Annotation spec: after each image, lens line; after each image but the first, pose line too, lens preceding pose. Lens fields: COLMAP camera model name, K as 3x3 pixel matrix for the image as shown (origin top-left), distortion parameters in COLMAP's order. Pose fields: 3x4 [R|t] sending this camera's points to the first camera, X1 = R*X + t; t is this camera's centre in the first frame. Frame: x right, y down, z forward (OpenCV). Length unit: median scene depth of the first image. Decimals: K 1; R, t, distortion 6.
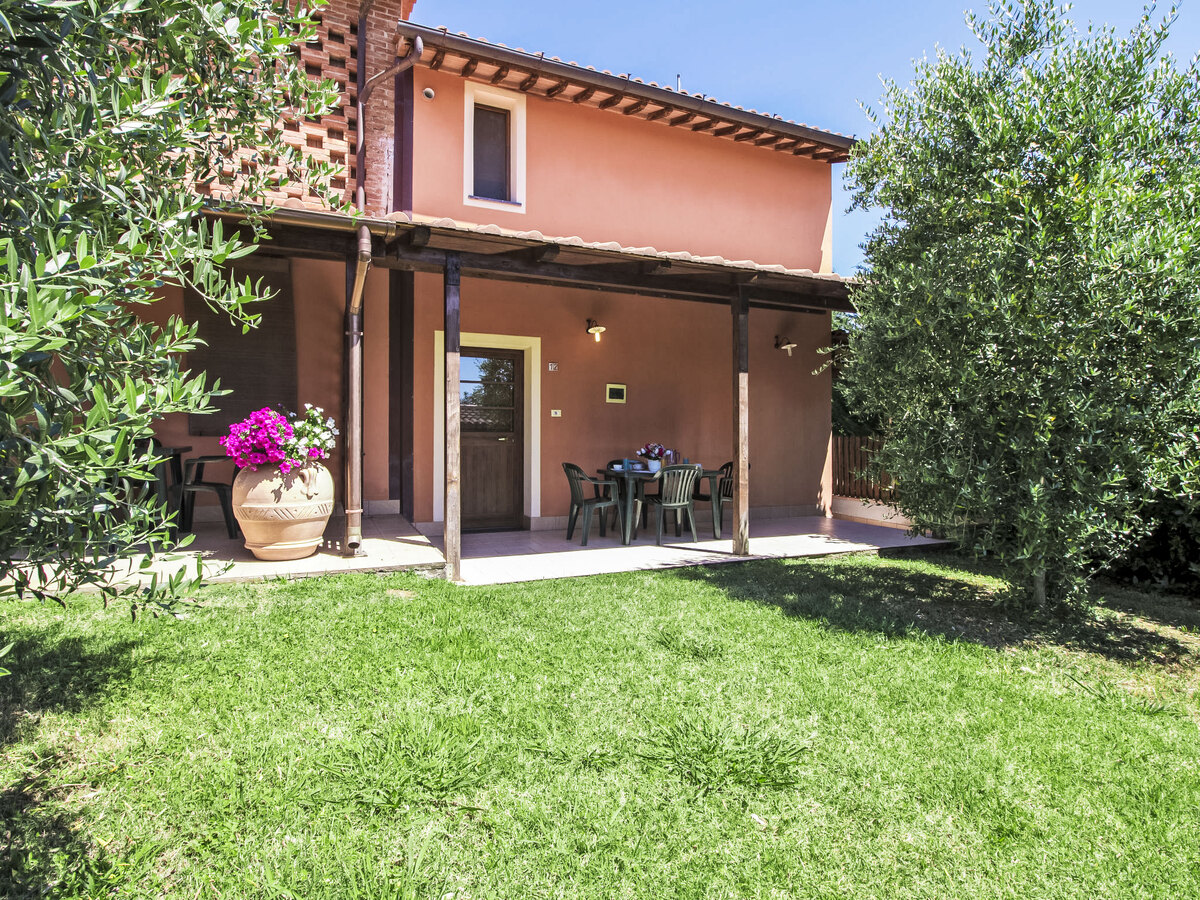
lens RADIAL K [[629.8, 0, 600.0], [0, 629.8, 450.0], [0, 0, 1]] dist [-0.000940, -0.000326]
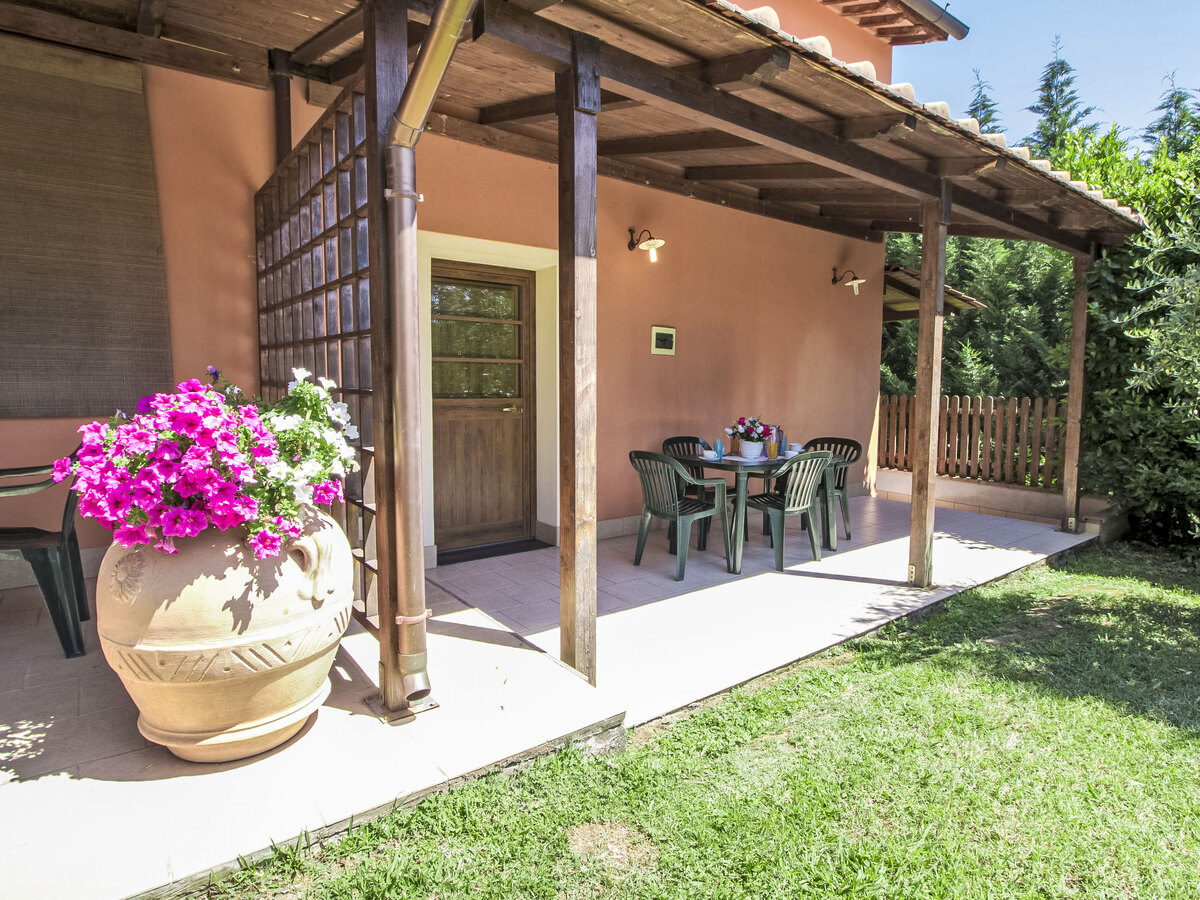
lens RADIAL K [[654.1, 0, 600.0], [0, 654.1, 450.0], [0, 0, 1]] dist [-0.006995, -0.001517]
pose [[0.973920, -0.020678, 0.225946, -0.353337], [0.001393, 0.996364, 0.085181, -0.053693], [-0.226886, -0.082645, 0.970409, 0.526024]]
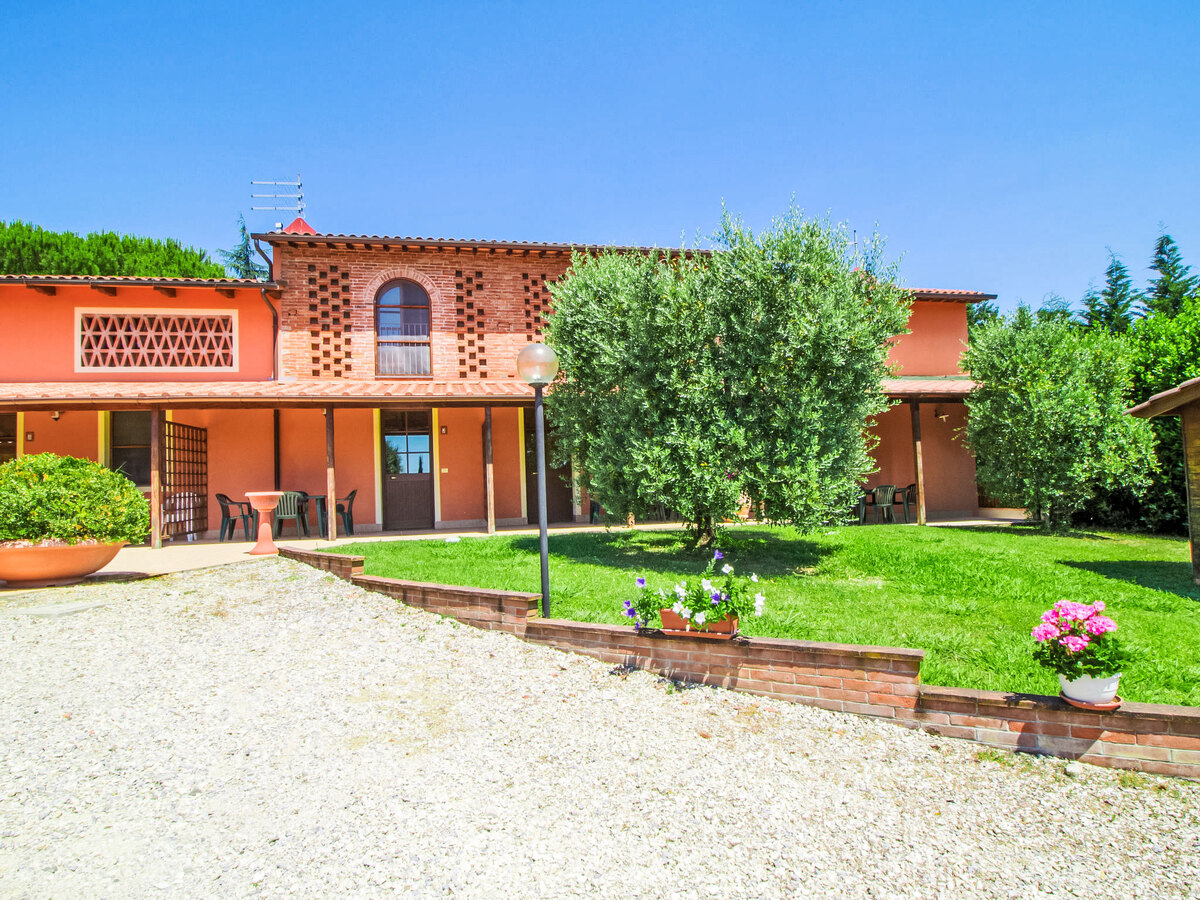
lens RADIAL K [[629.8, 0, 600.0], [0, 629.8, 450.0], [0, 0, 1]] dist [-0.000940, -0.000326]
pose [[0.969946, -0.050453, -0.238032, -0.381051], [0.034577, 0.996919, -0.070412, 0.034559], [0.240851, 0.060065, 0.968702, -1.616607]]
